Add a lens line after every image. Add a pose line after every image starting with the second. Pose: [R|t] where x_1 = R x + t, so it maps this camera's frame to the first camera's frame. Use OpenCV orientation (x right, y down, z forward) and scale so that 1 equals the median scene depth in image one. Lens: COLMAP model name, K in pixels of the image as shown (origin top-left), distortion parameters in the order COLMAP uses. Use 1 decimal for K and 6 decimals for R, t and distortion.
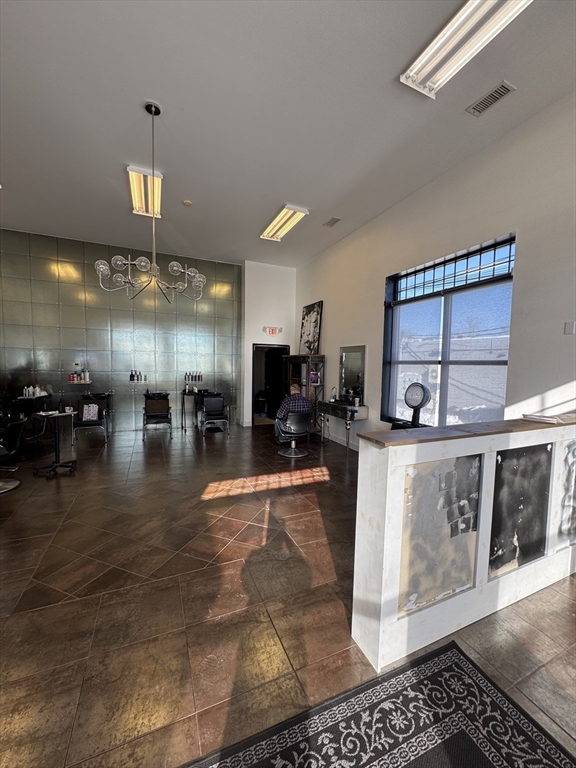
lens RADIAL K [[306.5, 0, 288.0], [0, 306.5, 384.0], [0, 0, 1]] dist [-0.001084, 0.000199]
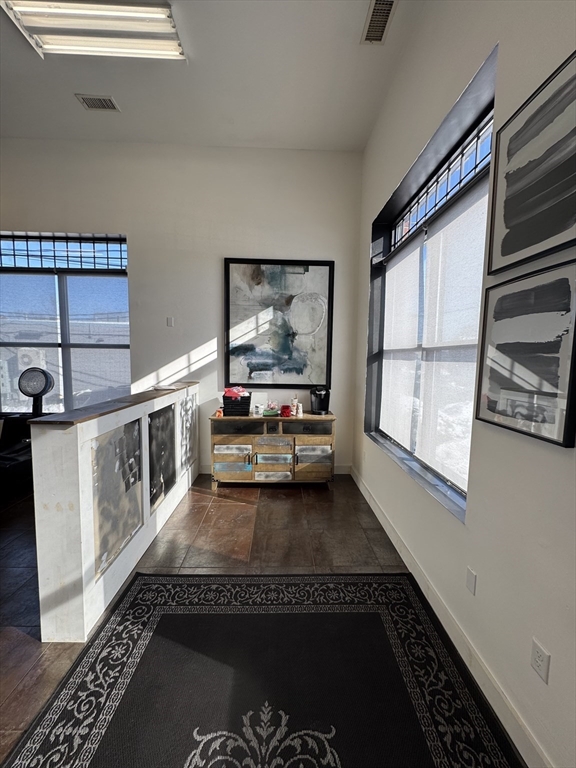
lens RADIAL K [[306.5, 0, 288.0], [0, 306.5, 384.0], [0, 0, 1]] dist [-0.001084, 0.000199]
pose [[0.383637, -0.093428, 0.918746, -0.188717], [0.049519, 0.995519, 0.080558, 0.012626], [-0.922155, 0.014590, 0.386545, -0.029890]]
